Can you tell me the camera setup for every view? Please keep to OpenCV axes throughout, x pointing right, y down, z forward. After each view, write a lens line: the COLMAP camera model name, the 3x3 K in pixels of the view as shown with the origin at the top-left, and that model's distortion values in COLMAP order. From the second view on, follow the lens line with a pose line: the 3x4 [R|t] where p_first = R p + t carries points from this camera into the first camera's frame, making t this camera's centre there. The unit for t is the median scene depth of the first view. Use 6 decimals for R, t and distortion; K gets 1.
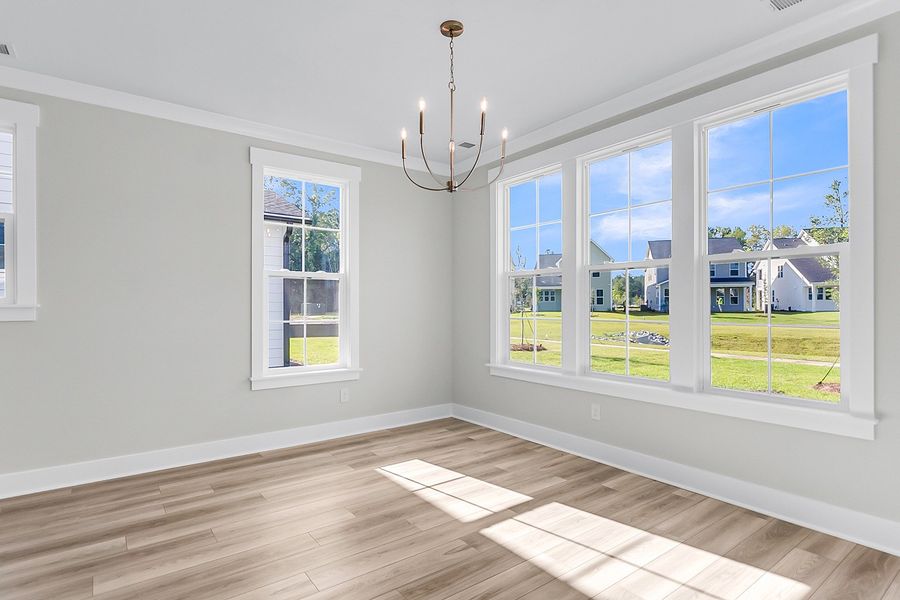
lens RADIAL K [[462.9, 0, 450.0], [0, 462.9, 300.0], [0, 0, 1]] dist [0.001327, 0.000576]
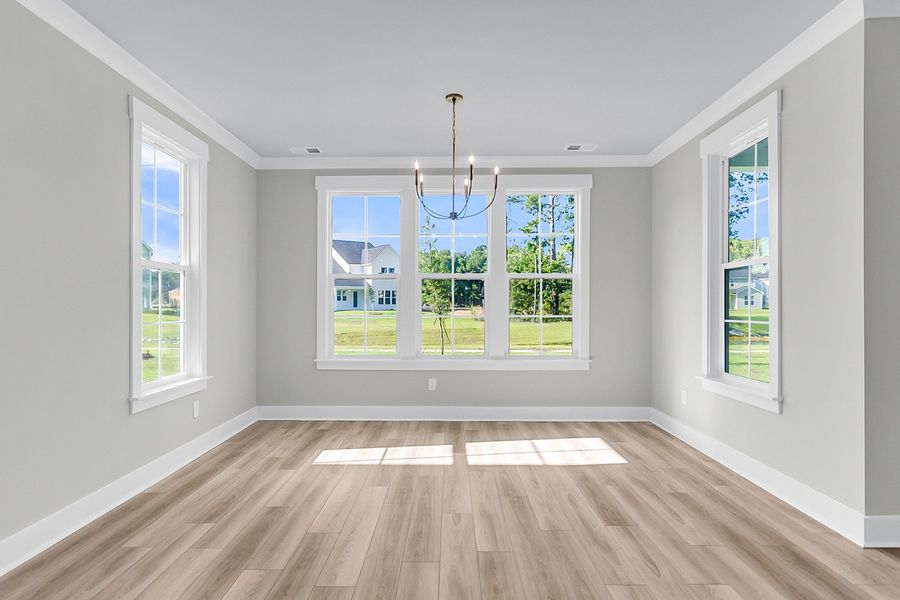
lens RADIAL K [[492.8, 0, 450.0], [0, 492.8, 300.0], [0, 0, 1]] dist [-0.002269, -0.000117]
pose [[0.614270, 0.009655, 0.789037, -0.871396], [-0.010482, 0.999937, -0.004075, 0.004776], [-0.789026, -0.005768, 0.614333, 0.099055]]
